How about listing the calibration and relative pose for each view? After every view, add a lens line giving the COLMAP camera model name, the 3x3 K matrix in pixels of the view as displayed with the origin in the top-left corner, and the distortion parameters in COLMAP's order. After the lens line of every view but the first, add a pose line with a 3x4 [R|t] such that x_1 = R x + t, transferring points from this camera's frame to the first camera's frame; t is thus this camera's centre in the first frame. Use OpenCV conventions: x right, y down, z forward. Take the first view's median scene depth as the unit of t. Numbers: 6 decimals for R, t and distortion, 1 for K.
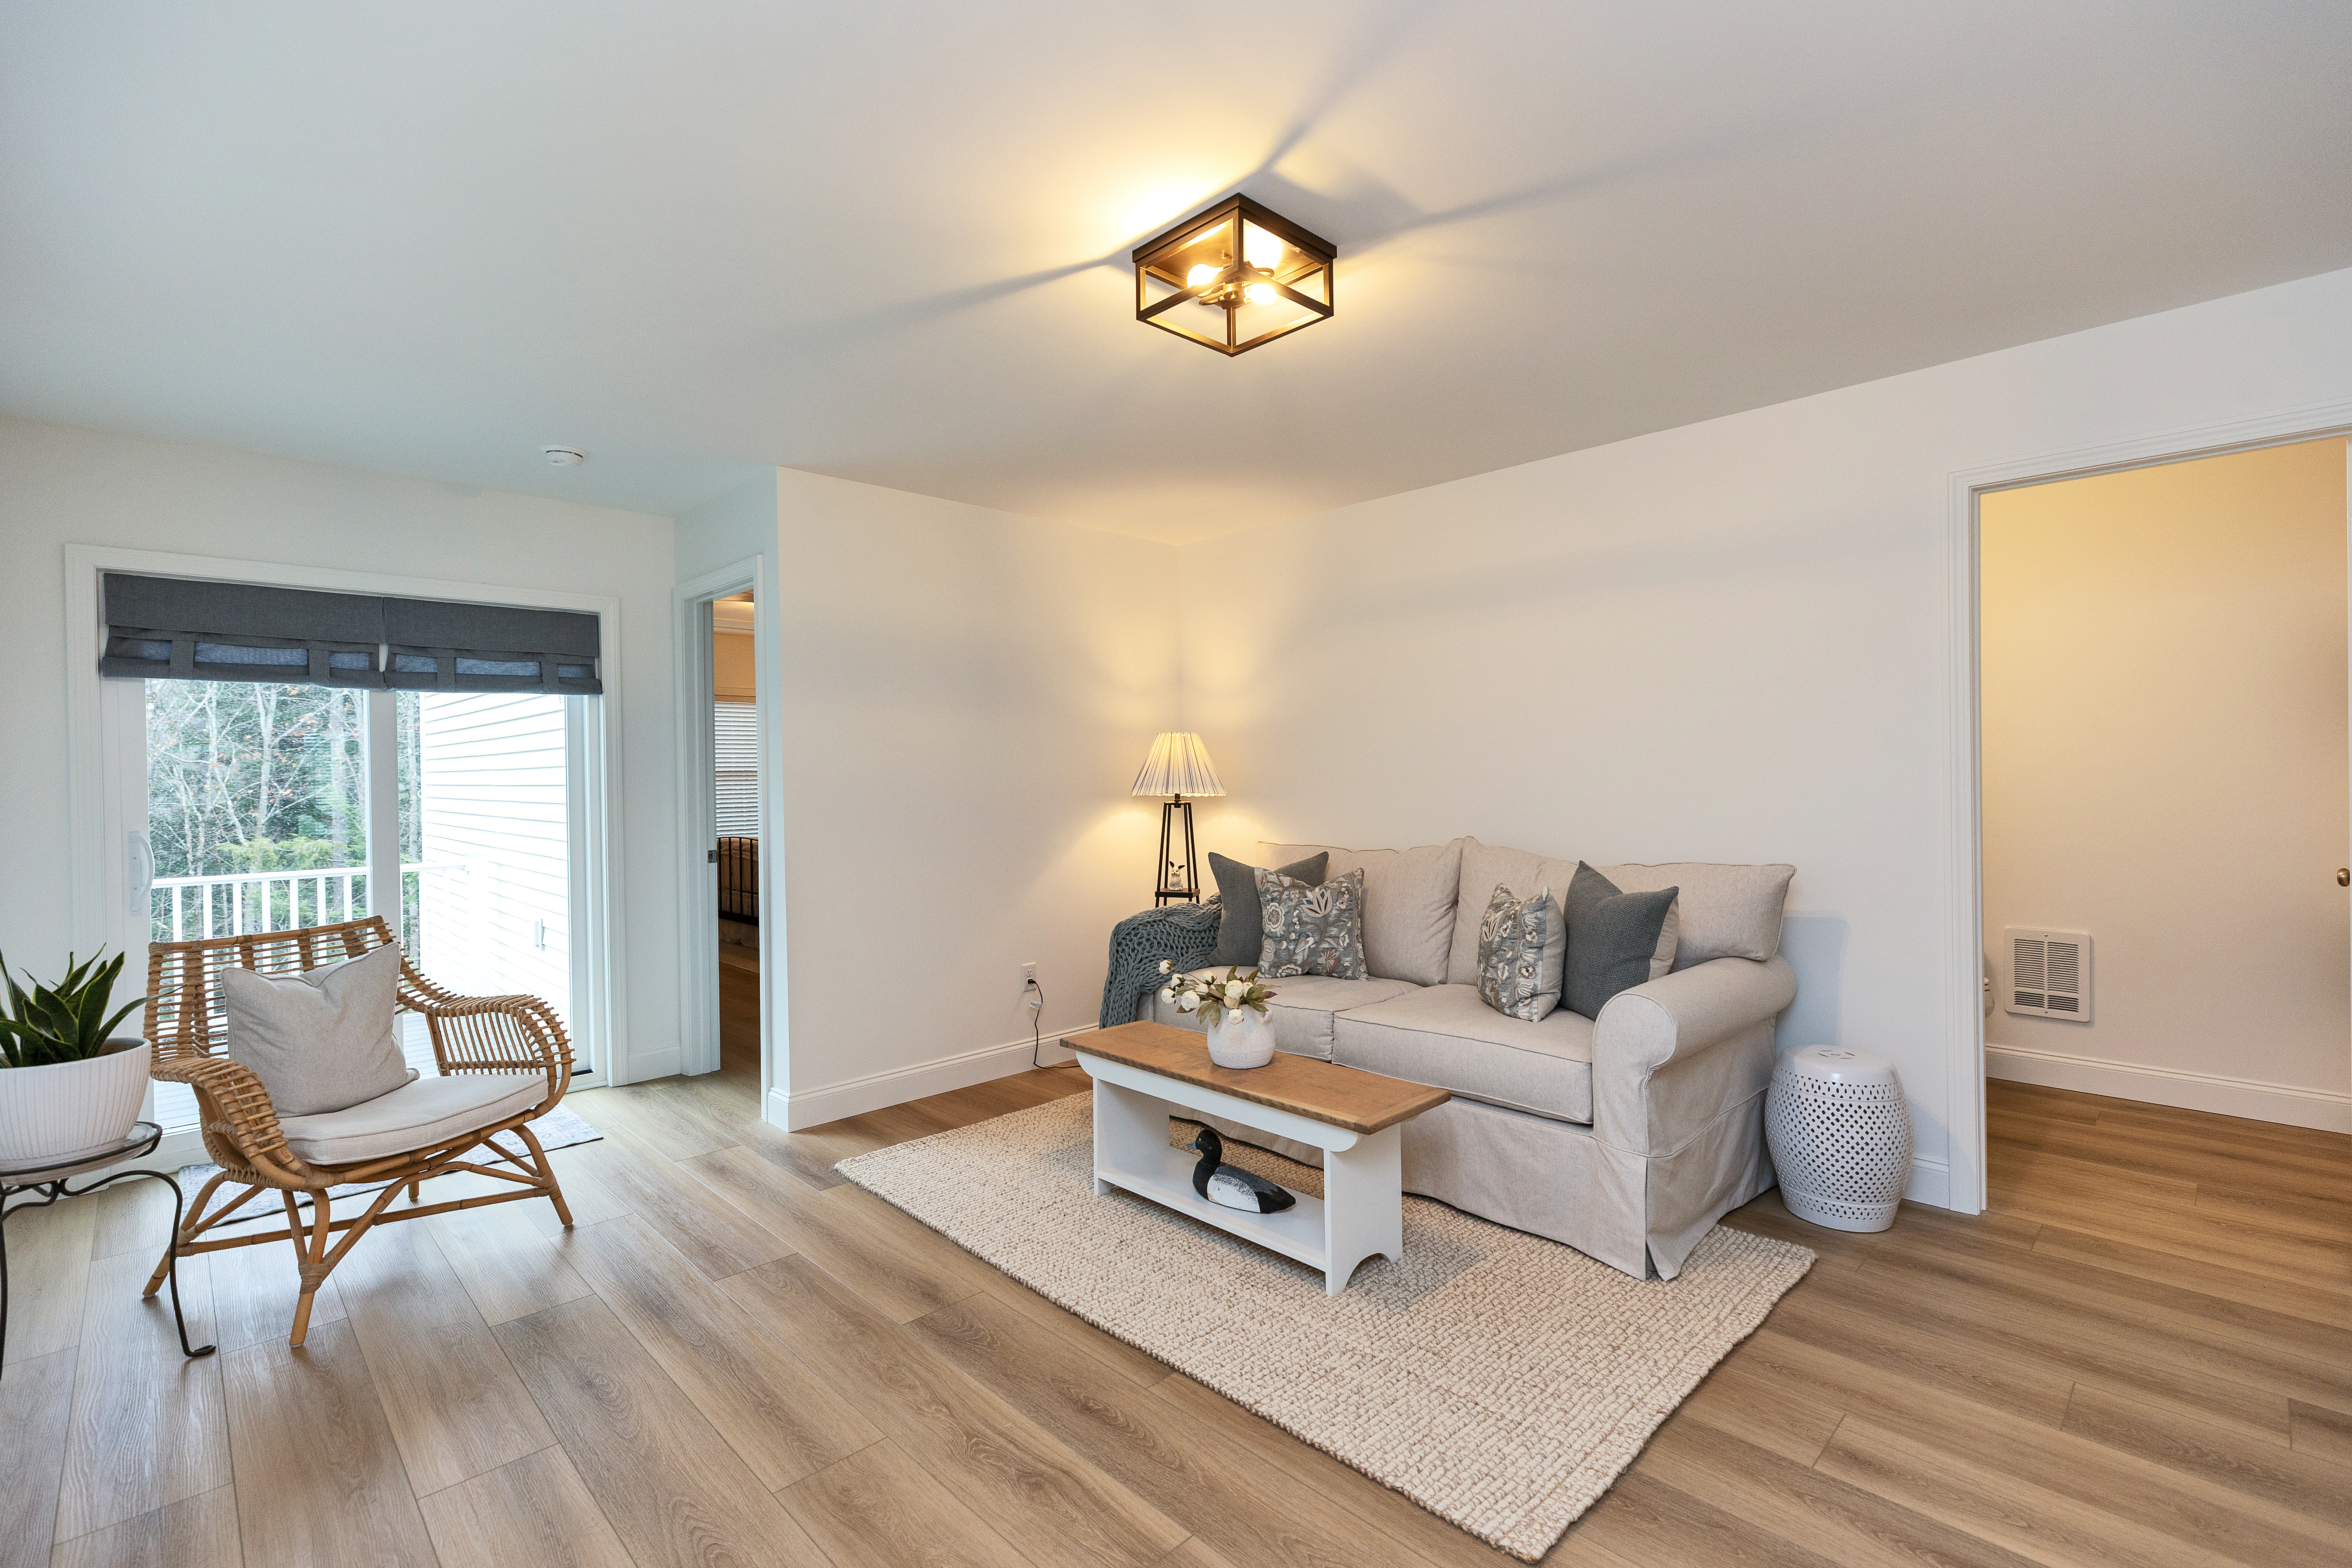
lens RADIAL K [[1046.8, 0, 1173.2], [0, 1046.8, 779.0], [0, 0, 1]] dist [0.006874, -0.001745]
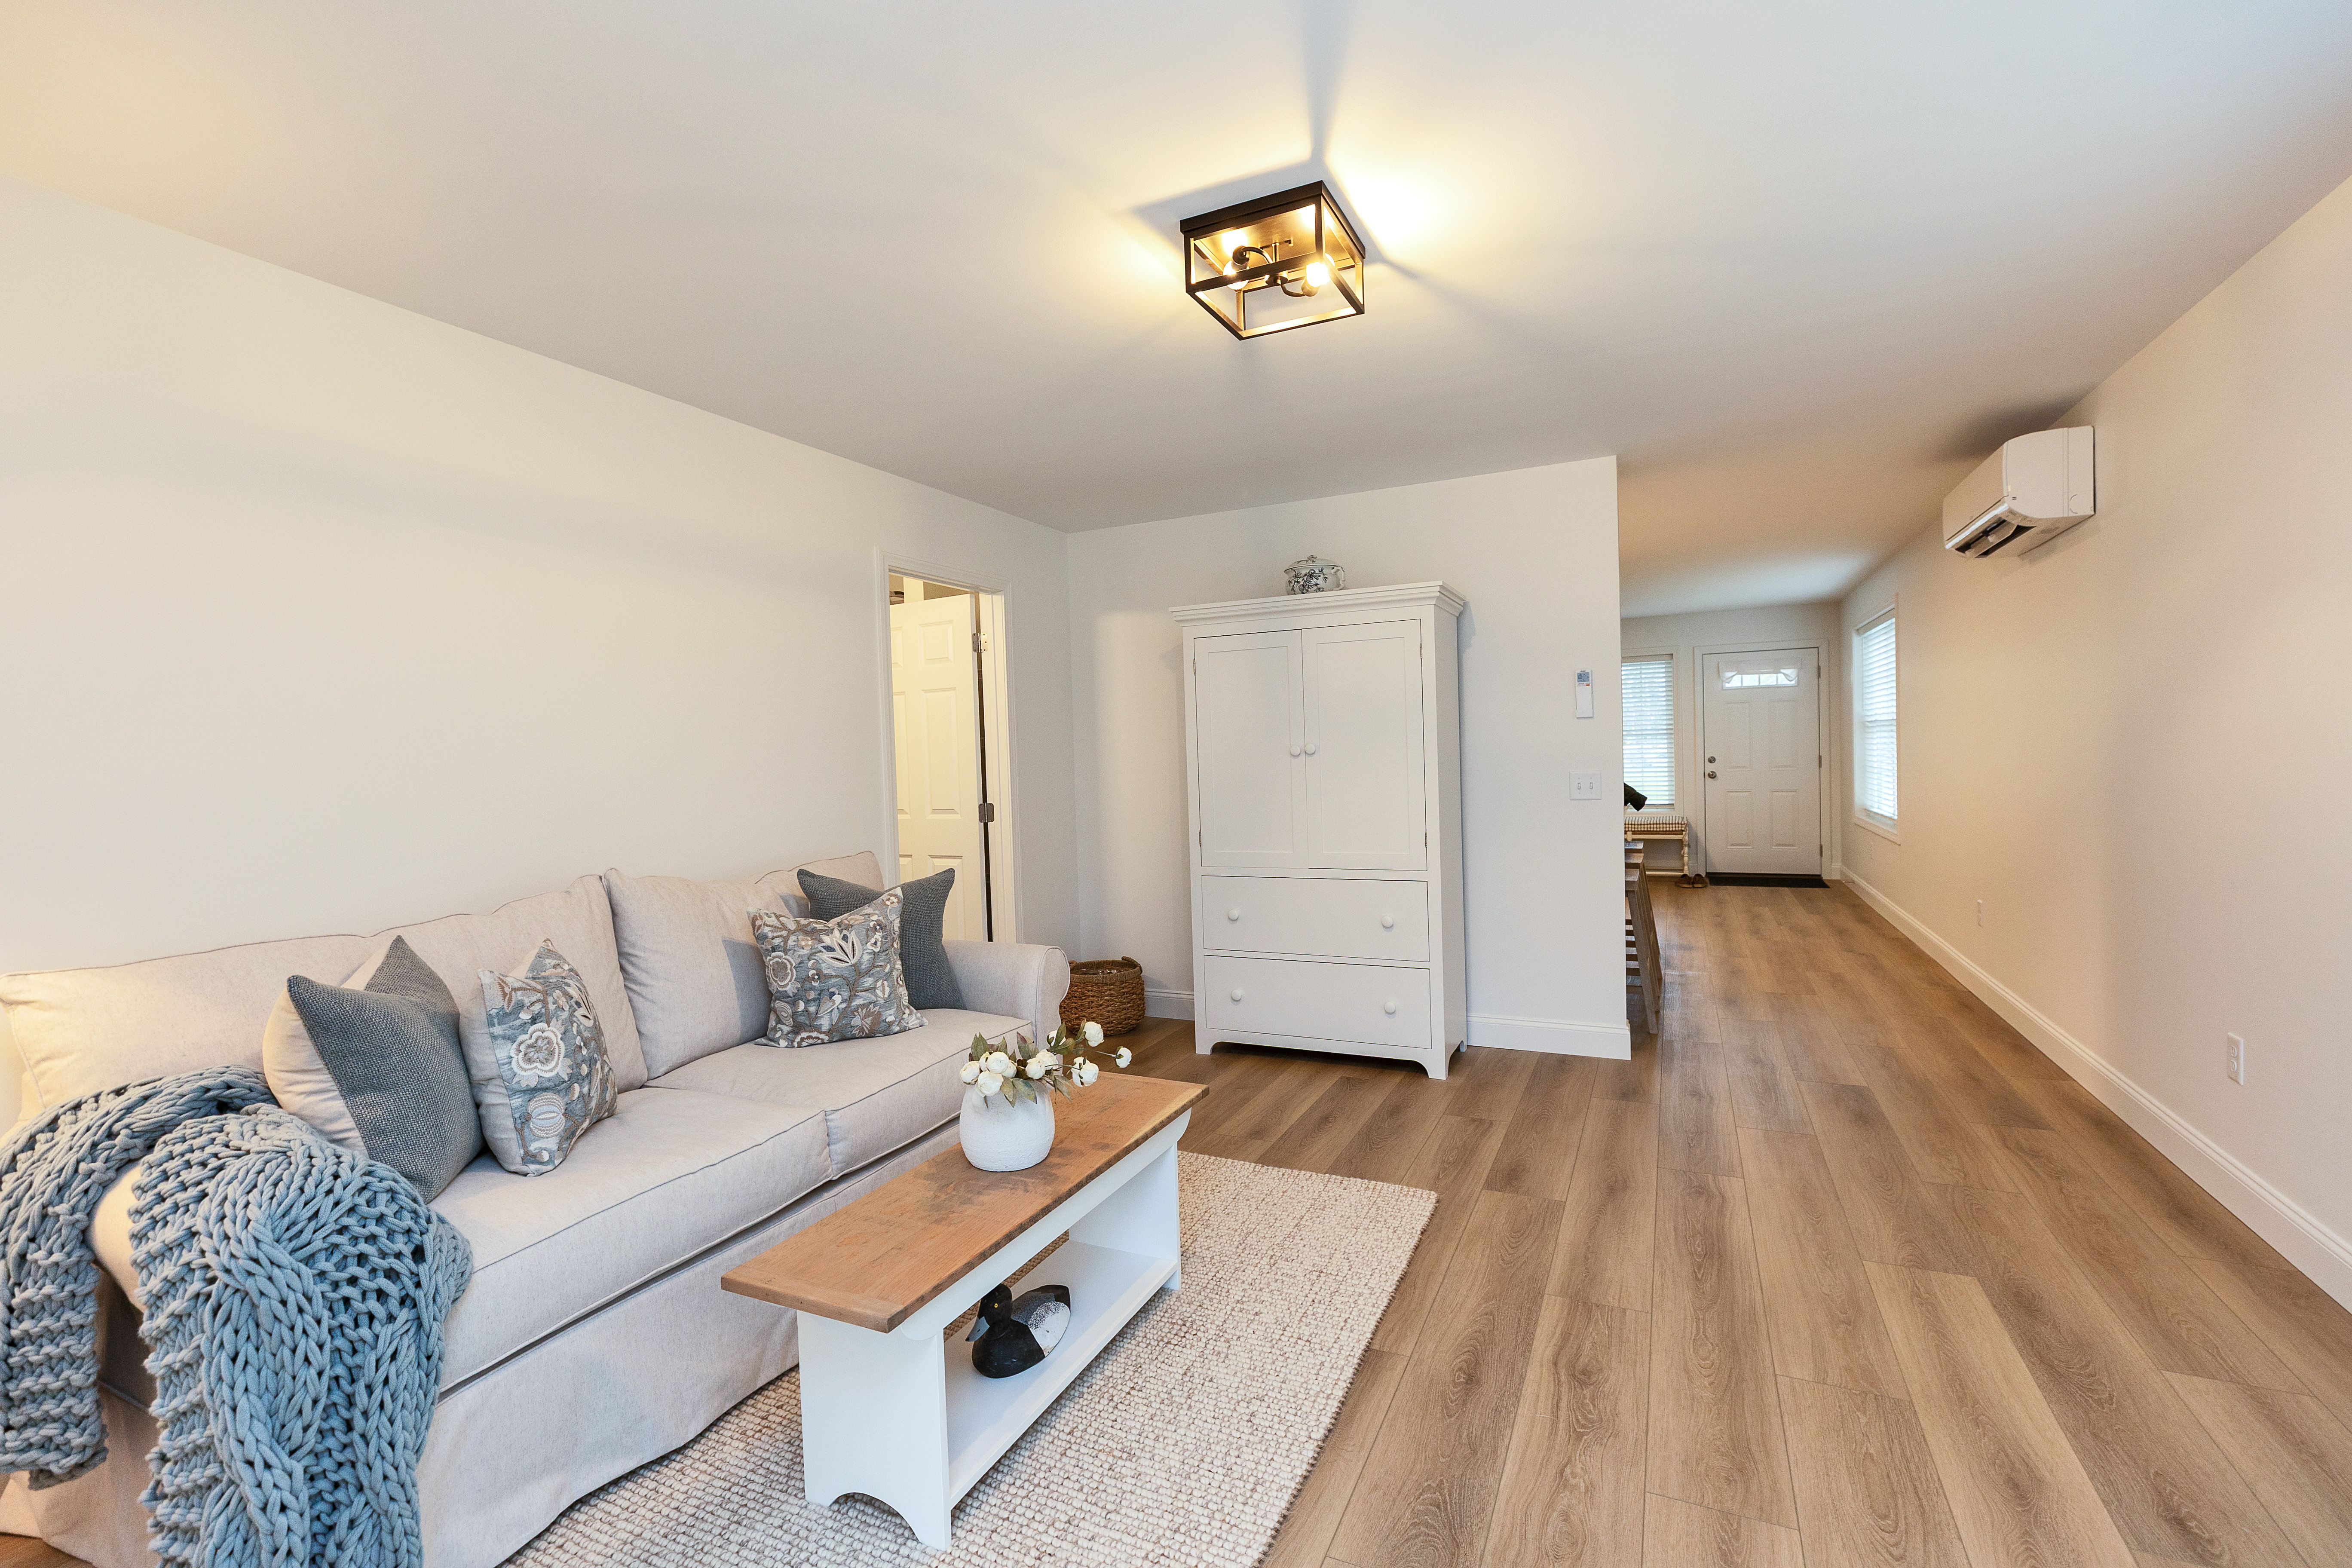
lens RADIAL K [[1044.3, 0, 1179.8], [0, 1044.3, 789.7], [0, 0, 1]] dist [0.002993, -0.000051]
pose [[-0.346724, -0.002215, 0.937965, -0.613463], [0.041563, 0.998979, 0.017723, 0.006410], [-0.937046, 0.045129, -0.346278, 1.054179]]
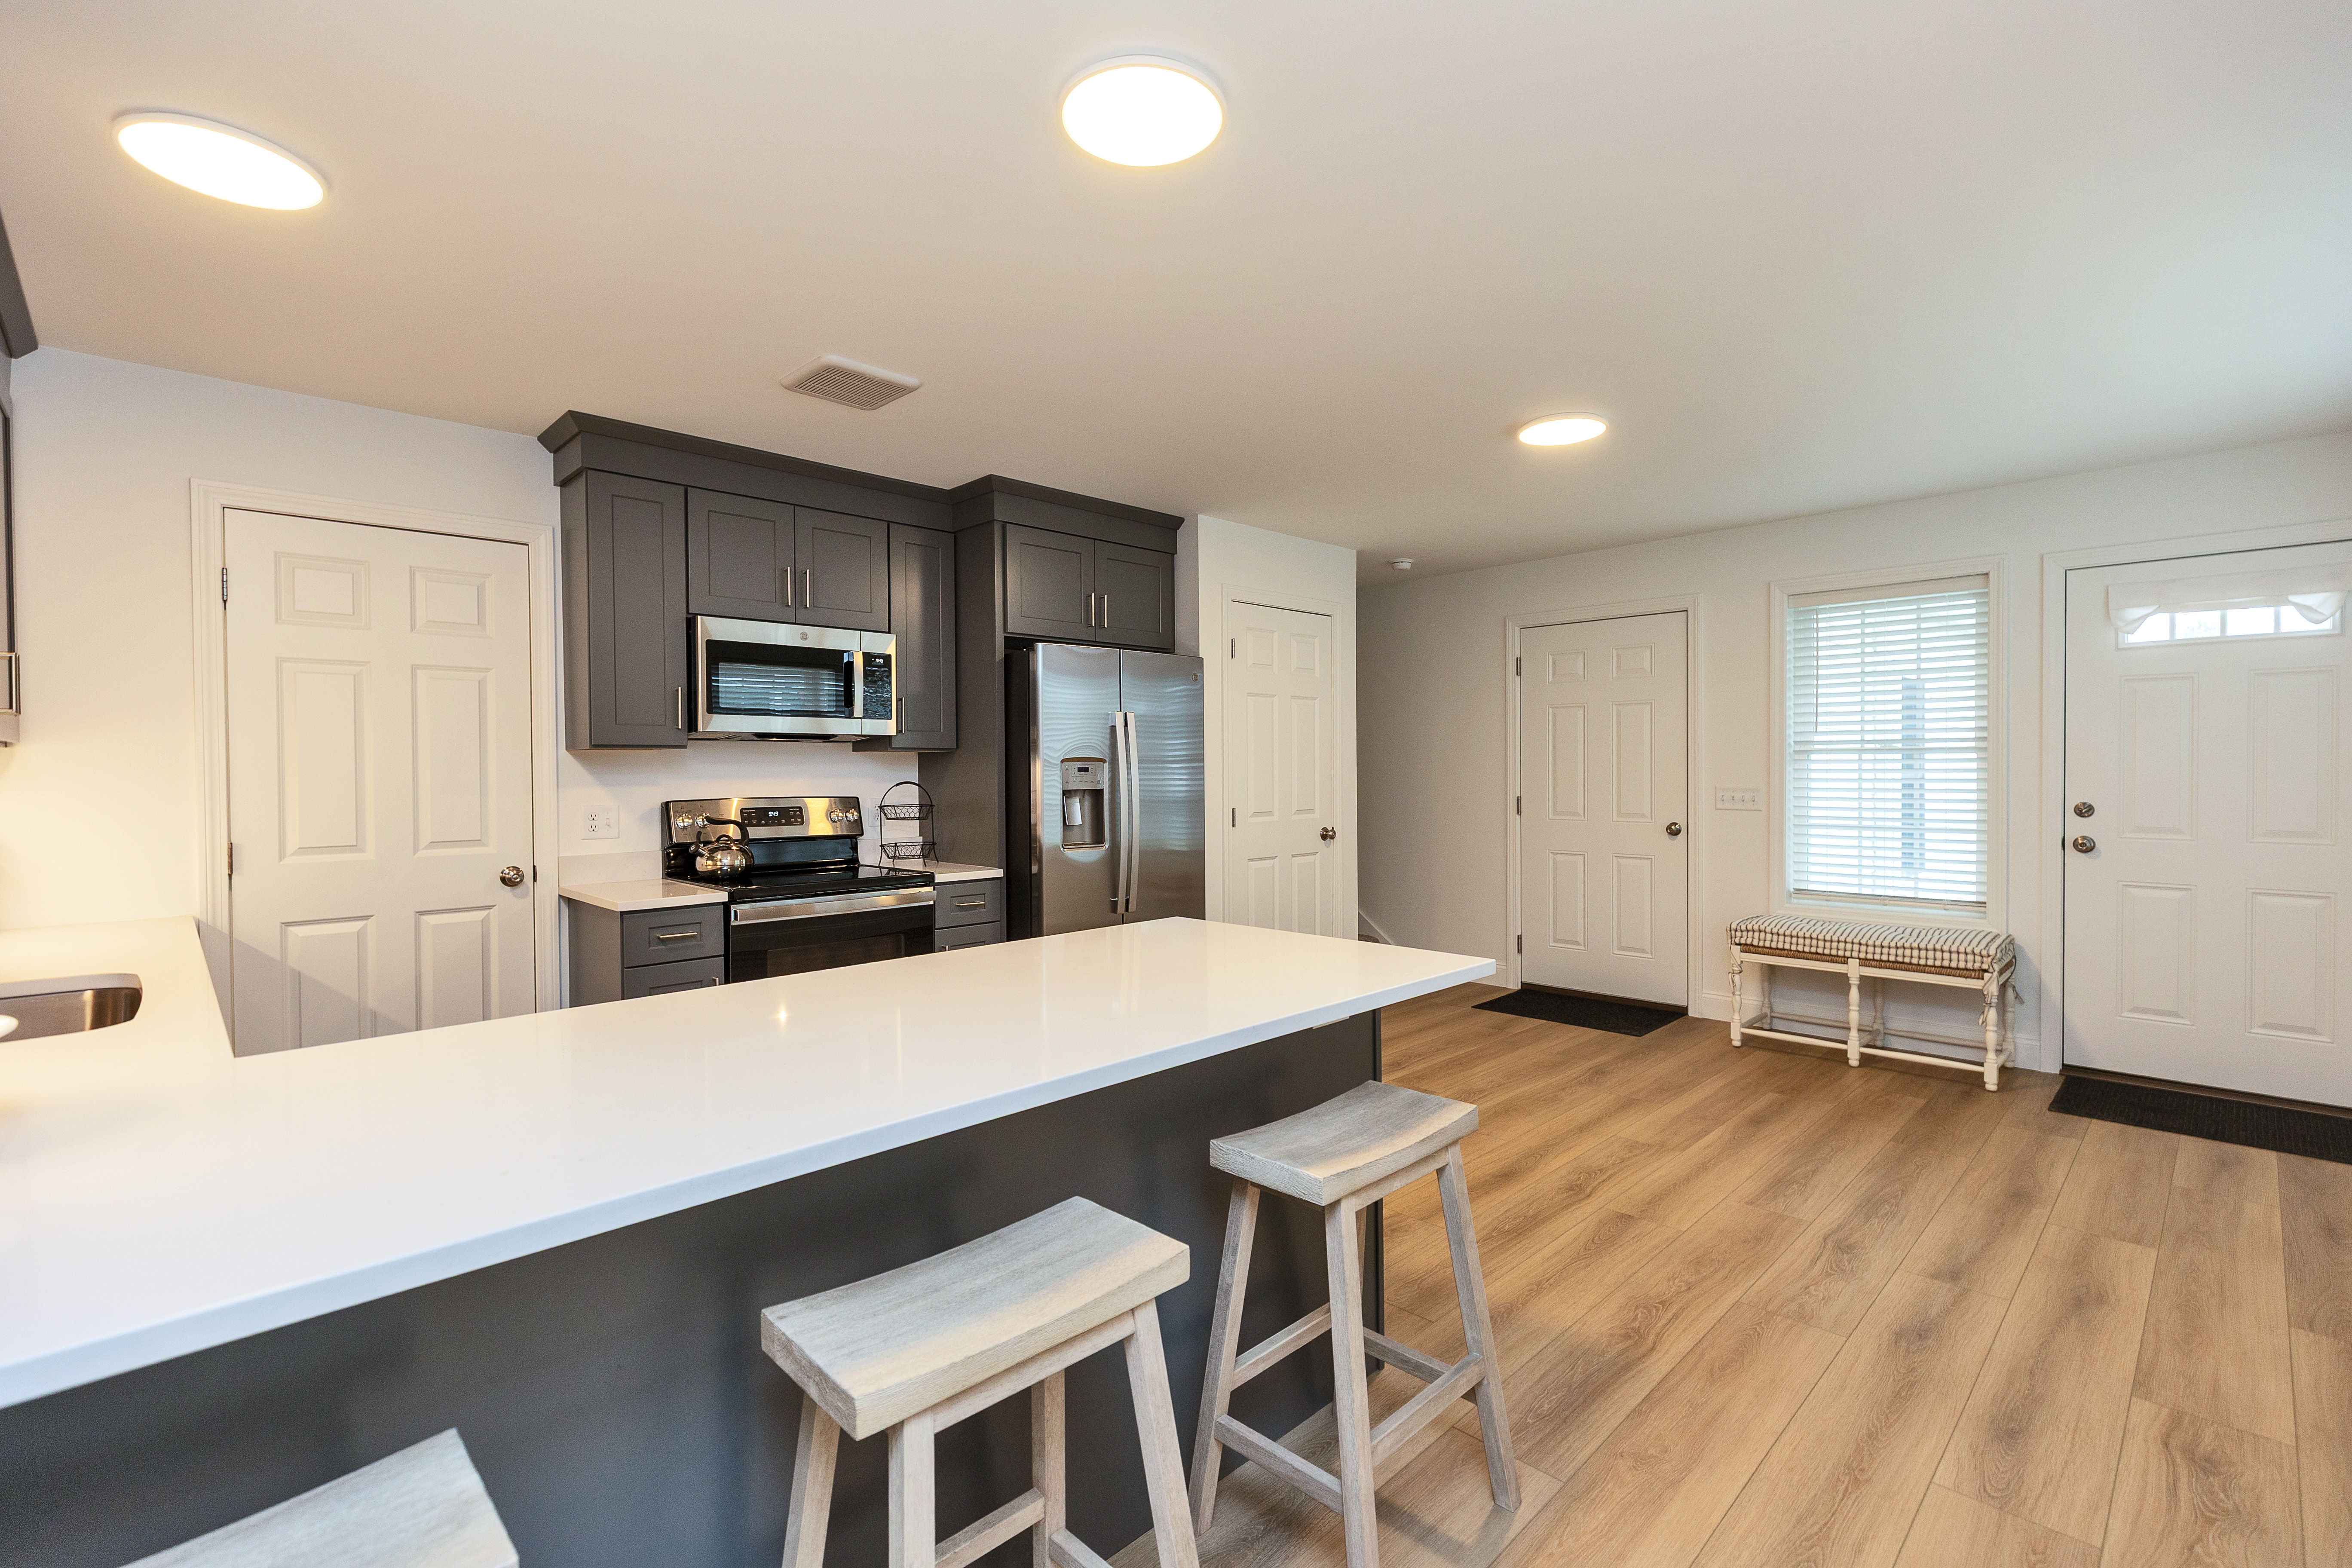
lens RADIAL K [[1046.8, 0, 1173.2], [0, 1046.8, 779.0], [0, 0, 1]] dist [0.006874, -0.001745]
pose [[-0.001156, 0.004636, 0.999989, 0.426381], [0.011461, 0.999924, -0.004622, -0.009612], [-0.999934, 0.011456, -0.001209, -0.375707]]
